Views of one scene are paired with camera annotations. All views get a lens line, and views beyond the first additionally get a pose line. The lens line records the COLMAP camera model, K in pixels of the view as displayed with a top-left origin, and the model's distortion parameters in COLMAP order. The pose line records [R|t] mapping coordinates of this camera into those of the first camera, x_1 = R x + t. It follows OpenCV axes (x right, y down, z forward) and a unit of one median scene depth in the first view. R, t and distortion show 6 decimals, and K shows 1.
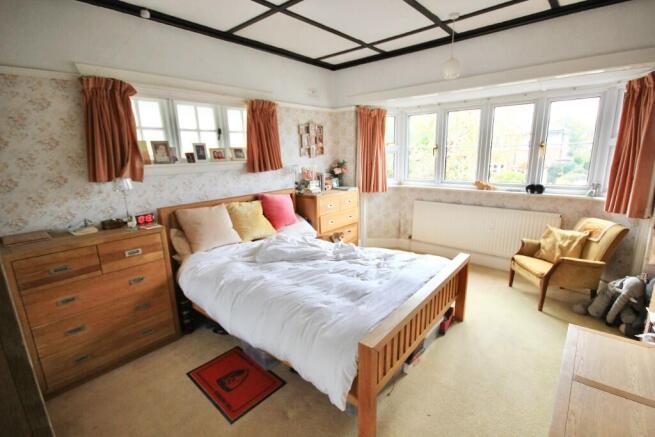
lens RADIAL K [[301.7, 0, 325.8], [0, 301.7, 220.7], [0, 0, 1]] dist [0.000220, -0.000085]
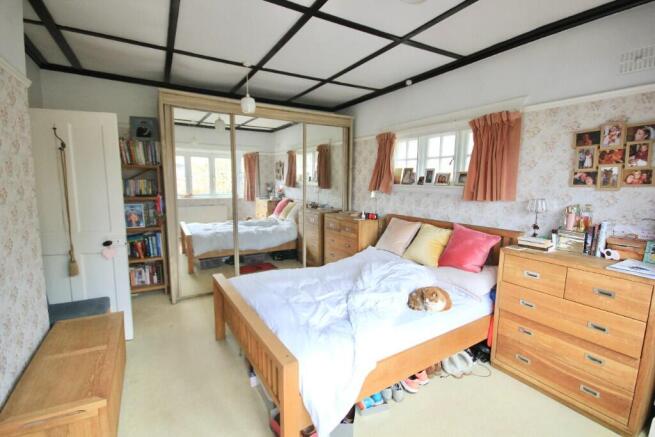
lens RADIAL K [[301.7, 0, 325.7], [0, 301.7, 216.5], [0, 0, 1]] dist [0.000220, -0.000085]
pose [[-0.327528, 0.151340, -0.932642, 0.821976], [-0.197768, 0.954242, 0.224298, -0.263028], [0.923912, 0.257910, -0.282611, 1.006064]]
